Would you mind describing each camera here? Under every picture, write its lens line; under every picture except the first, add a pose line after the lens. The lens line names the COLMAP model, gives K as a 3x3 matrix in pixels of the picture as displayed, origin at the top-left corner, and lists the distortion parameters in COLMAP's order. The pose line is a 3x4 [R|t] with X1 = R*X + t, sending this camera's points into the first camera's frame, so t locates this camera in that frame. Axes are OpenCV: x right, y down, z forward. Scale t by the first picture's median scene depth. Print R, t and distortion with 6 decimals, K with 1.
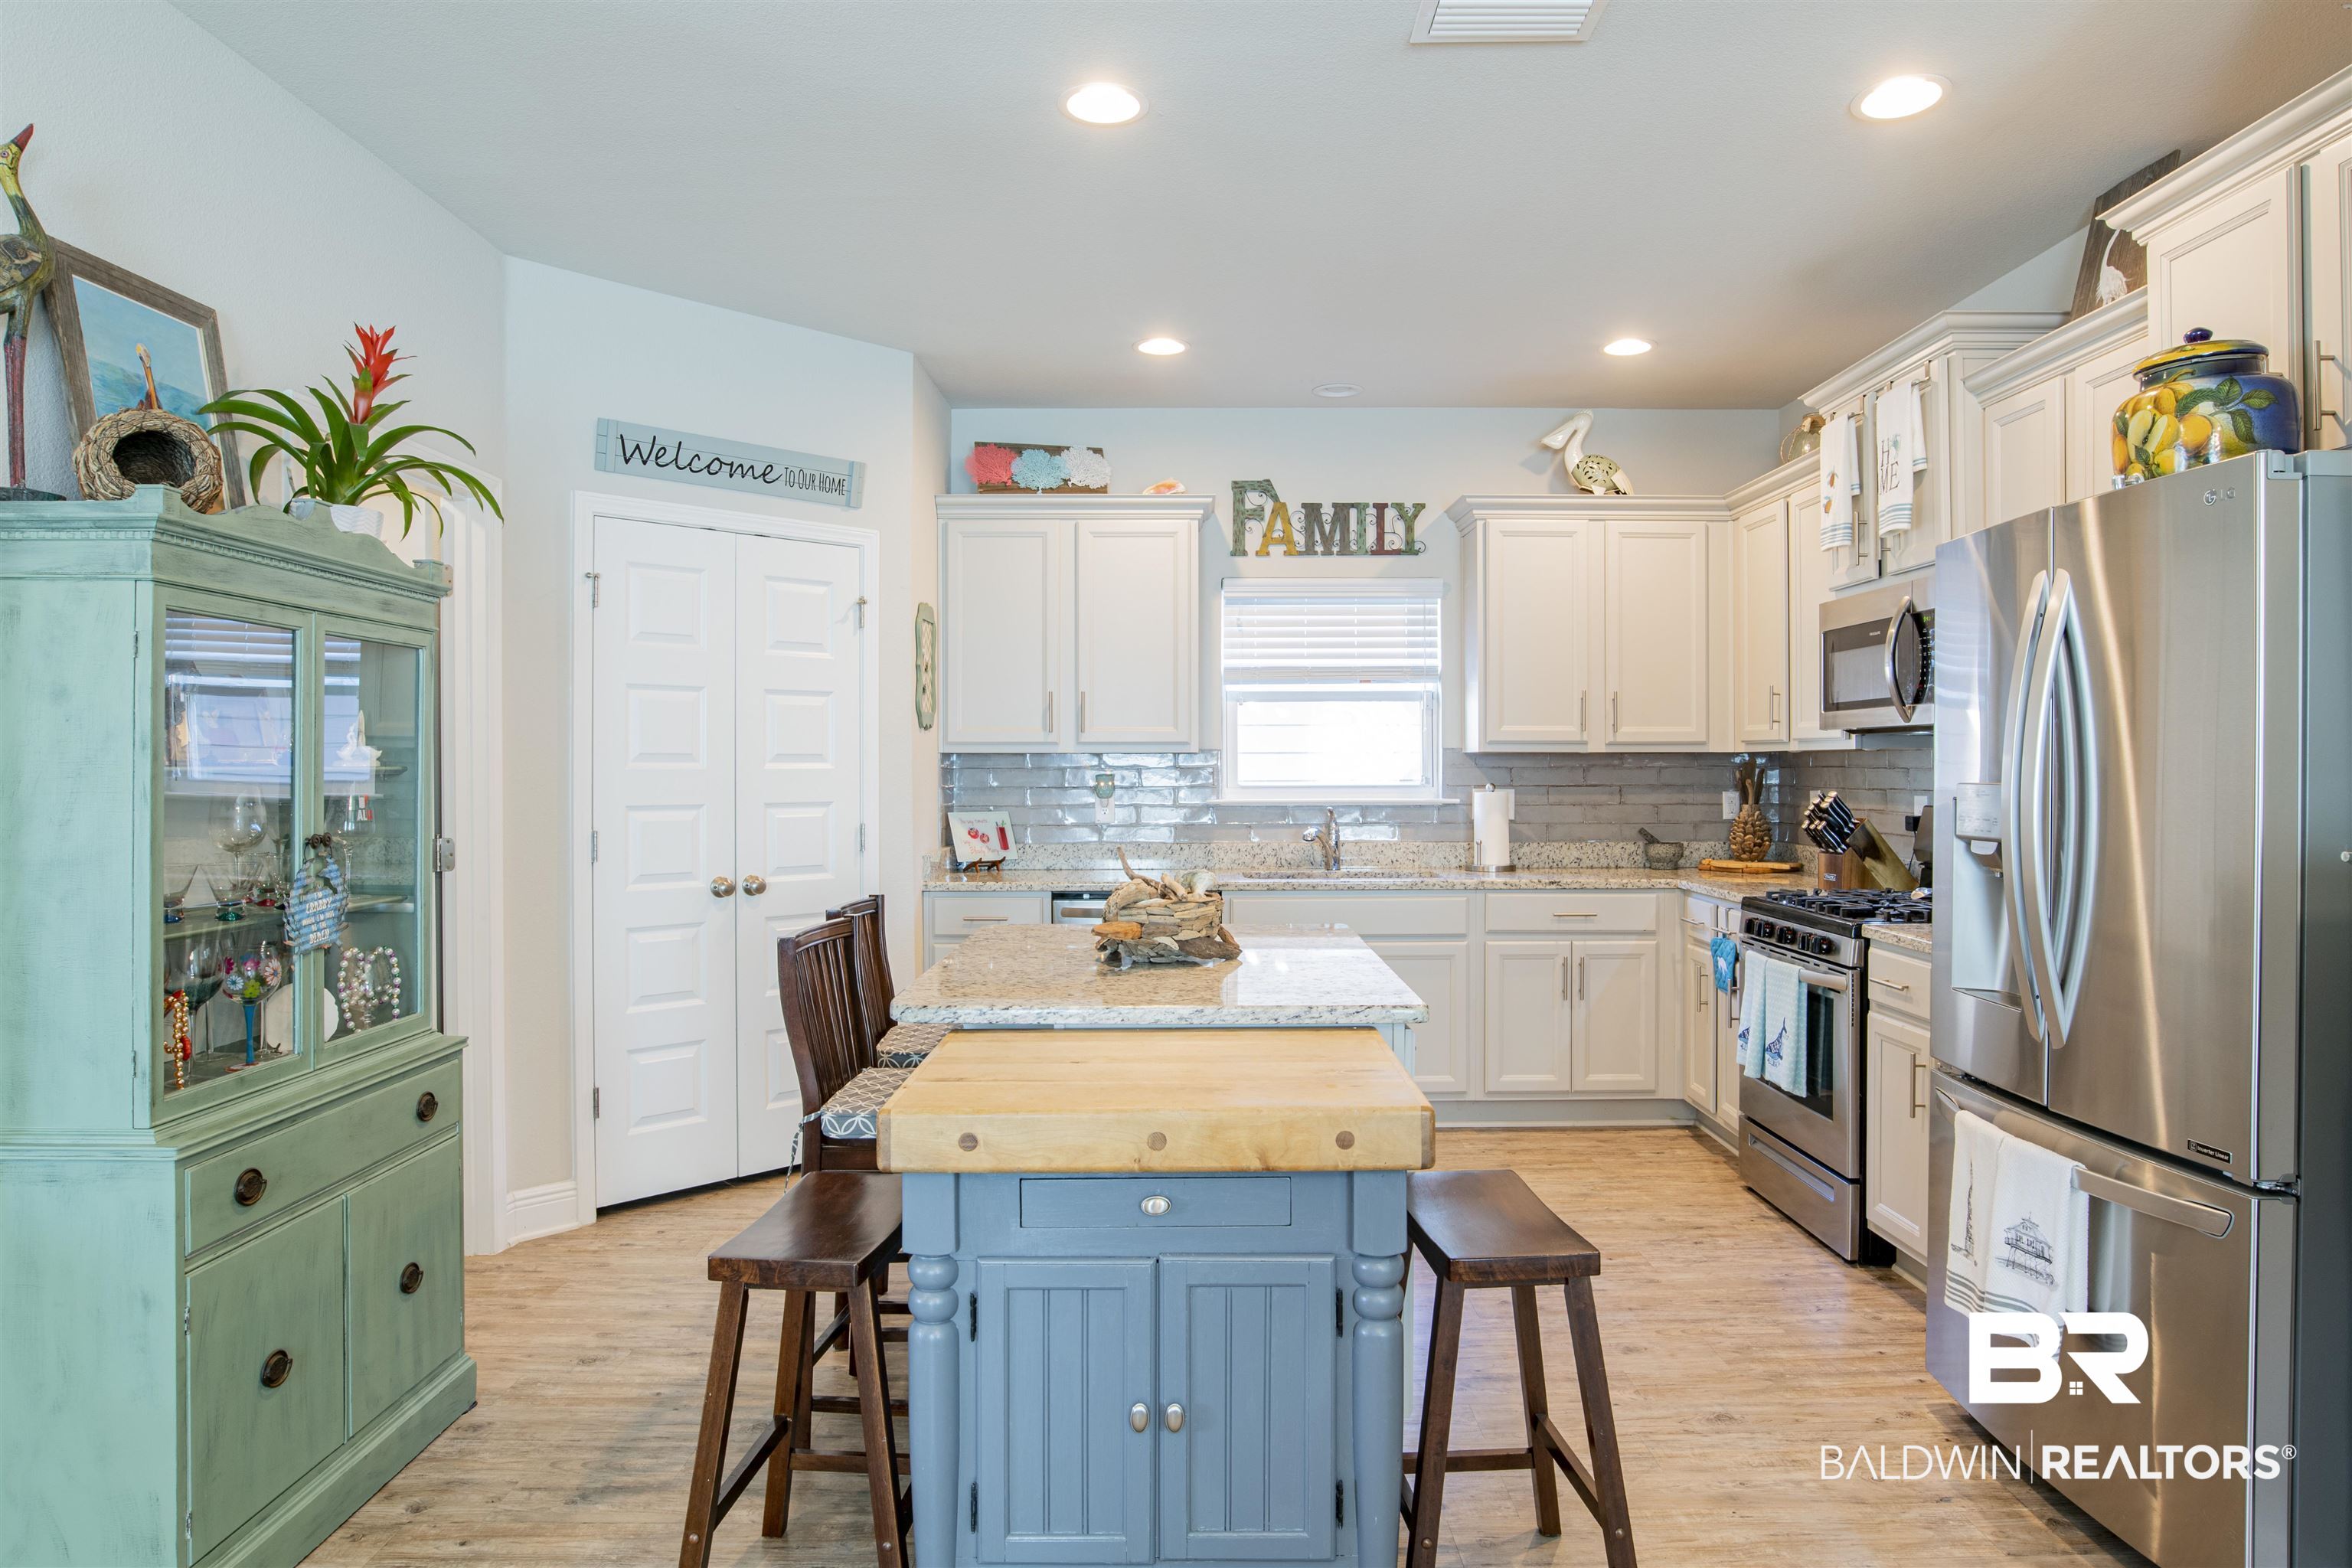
lens RADIAL K [[1405.7, 0, 1200.2], [0, 1405.7, 781.9], [0, 0, 1]] dist [-0.039268, 0.010030]
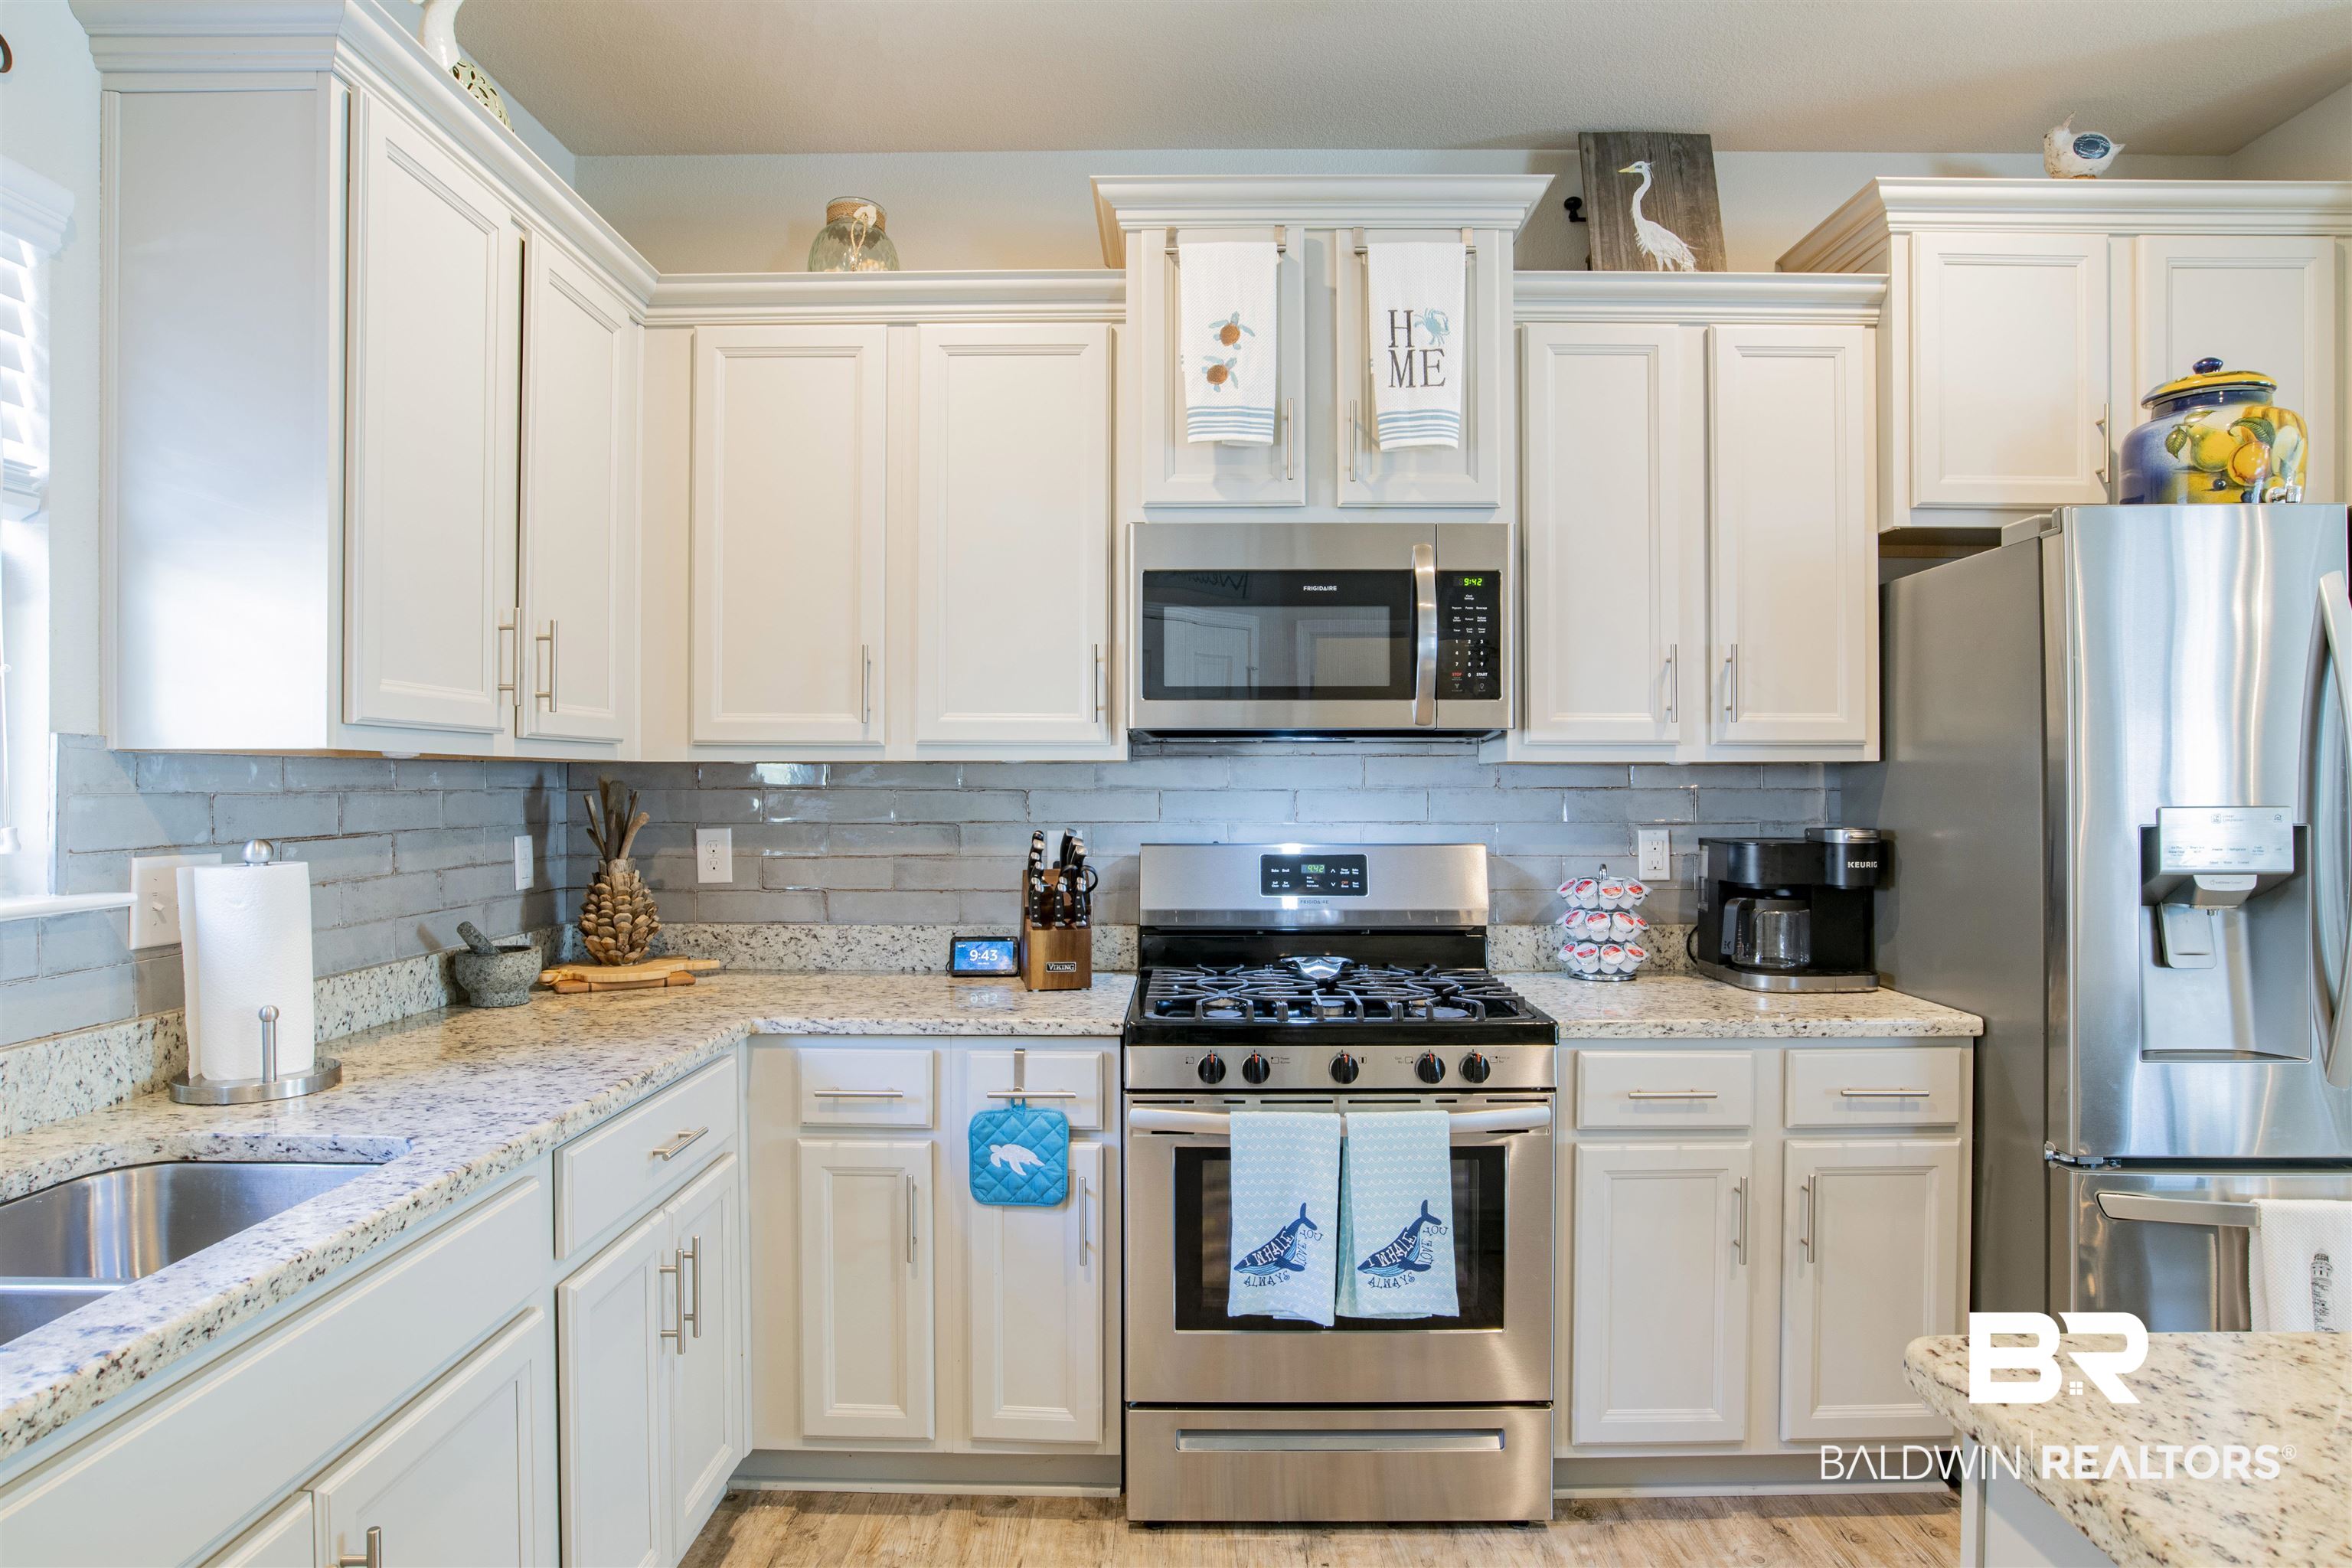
lens RADIAL K [[1309.2, 0, 1176.3], [0, 1309.2, 792.1], [0, 0, 1]] dist [-0.035775, 0.002373]
pose [[0.023660, -0.005801, 0.999703, -0.106320], [0.013065, 0.999900, 0.005493, -0.009682], [-0.999635, 0.012932, 0.023733, 0.767311]]
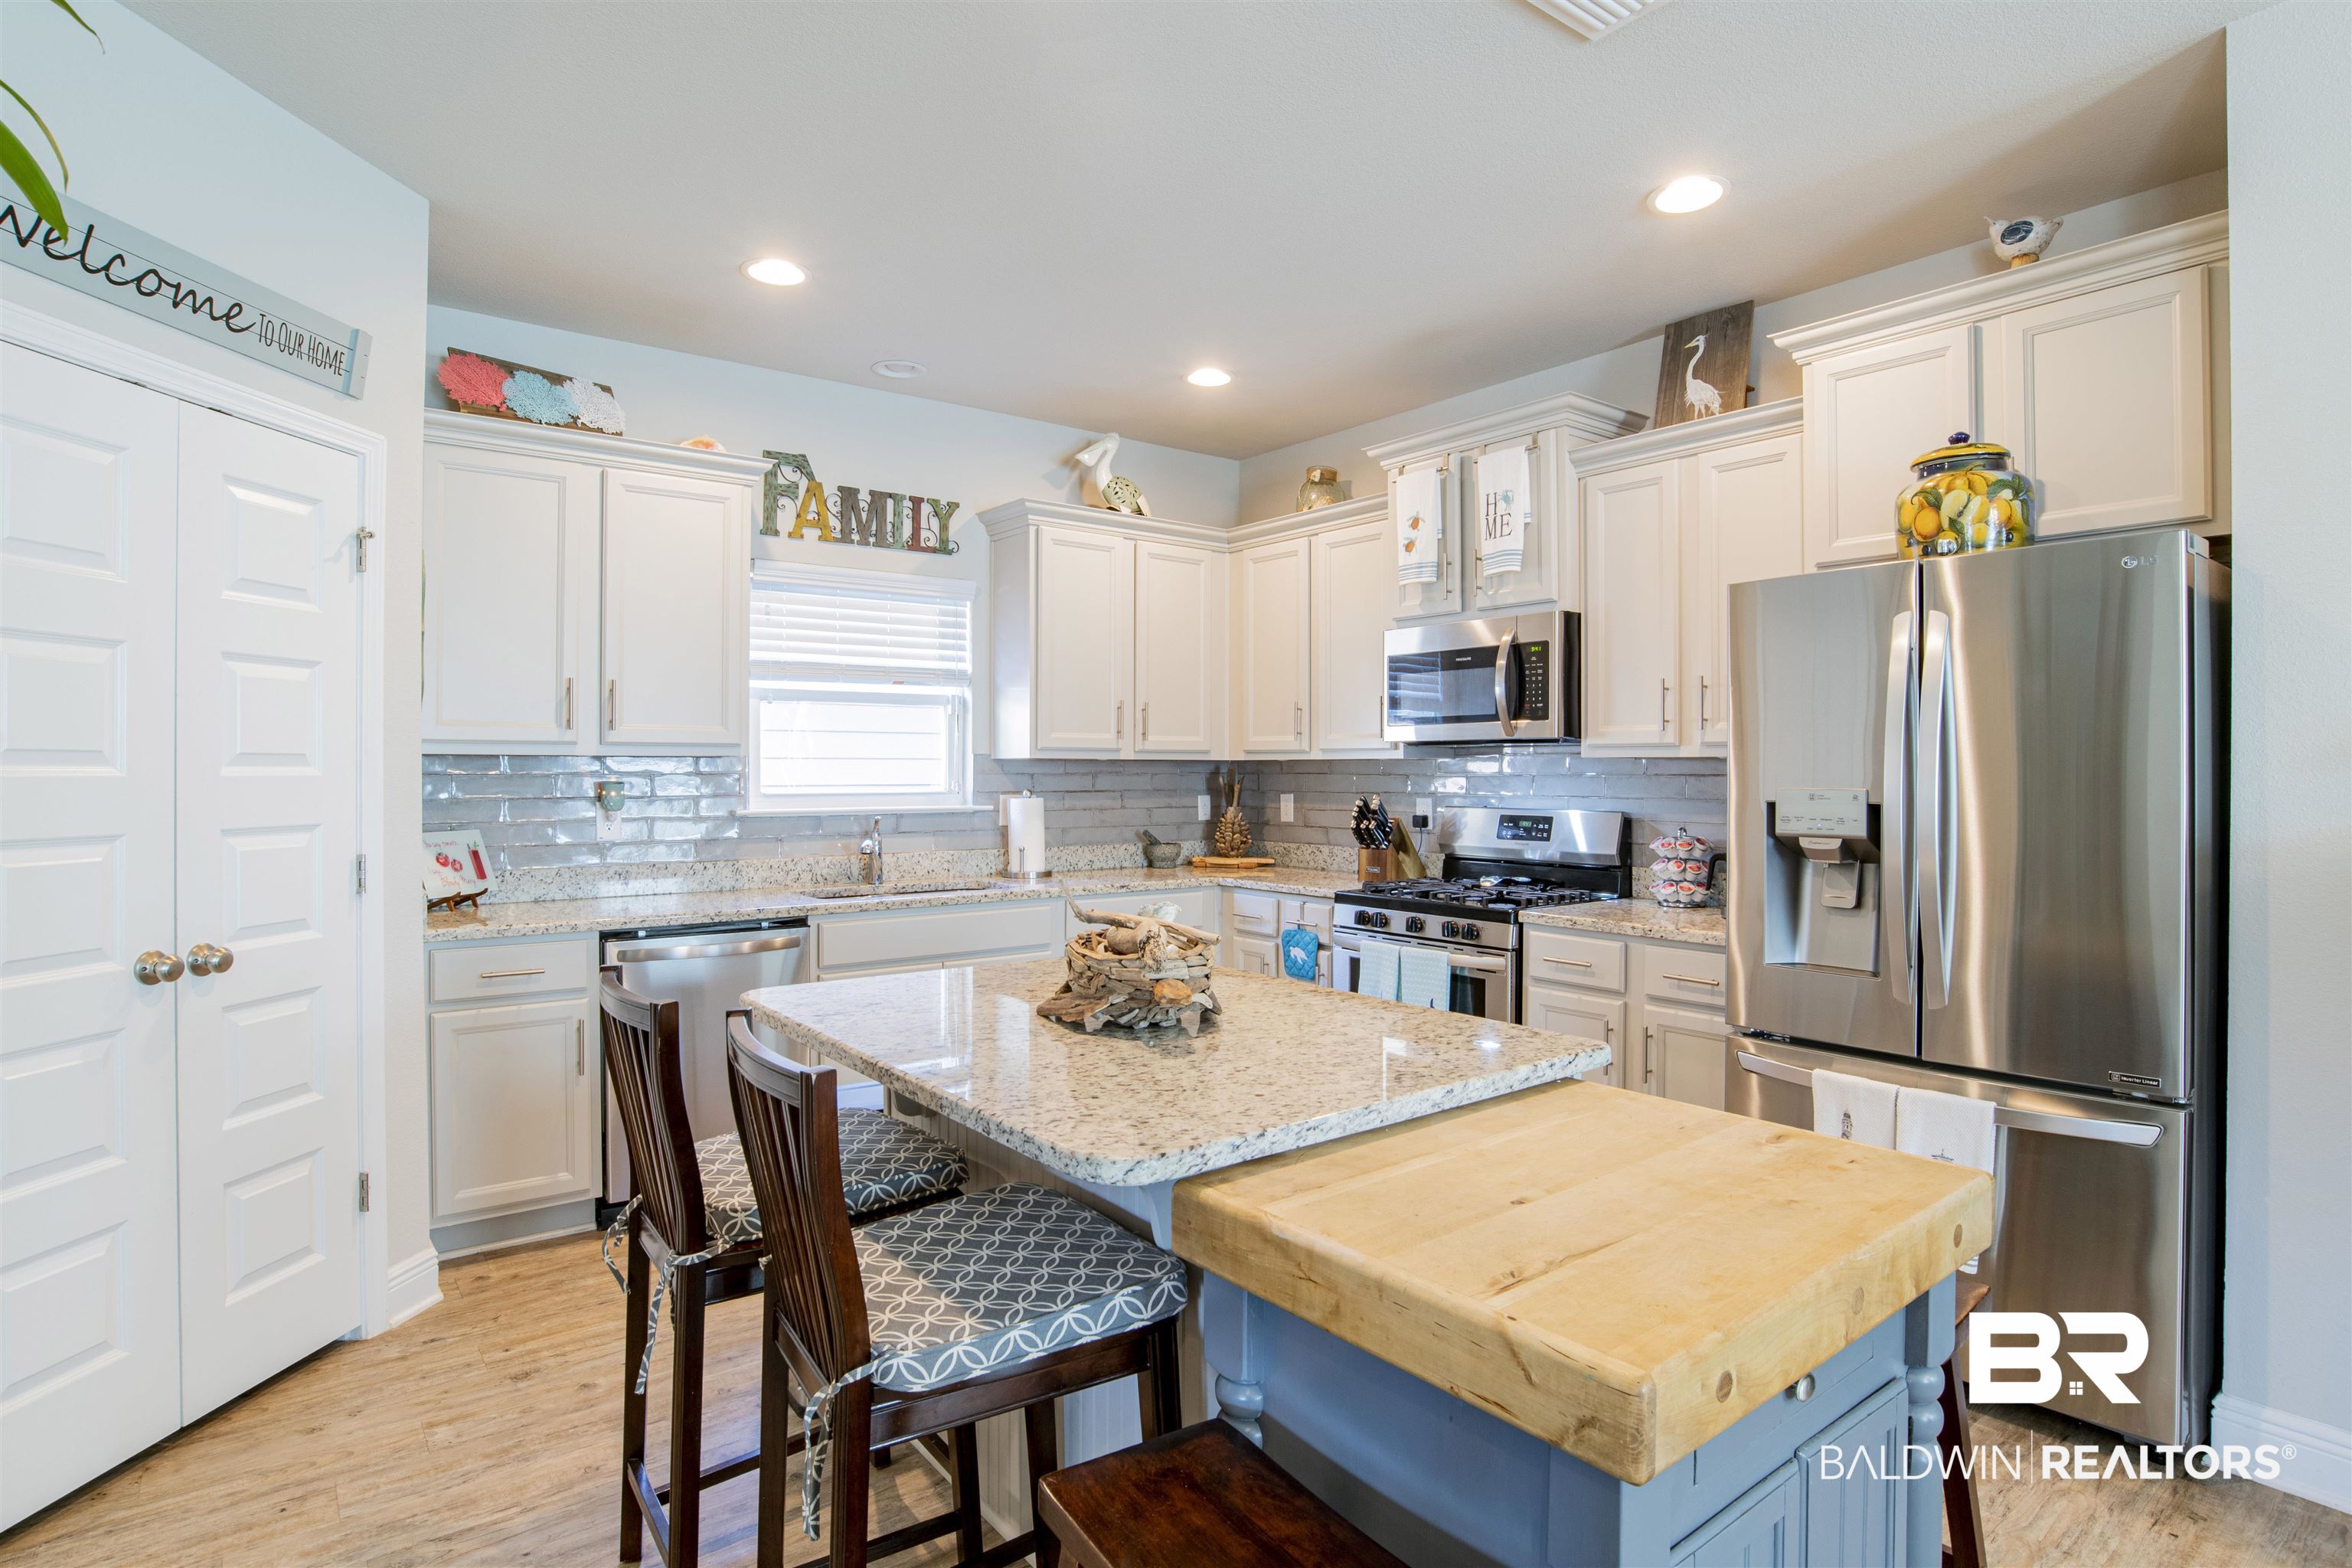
lens RADIAL K [[1208.7, 0, 1177.2], [0, 1208.7, 776.7], [0, 0, 1]] dist [-0.054009, 0.016708]
pose [[0.800097, -0.000843, 0.599870, -0.226097], [0.004989, 0.999974, -0.005249, -0.003194], [-0.599850, 0.007193, 0.800080, 0.246221]]
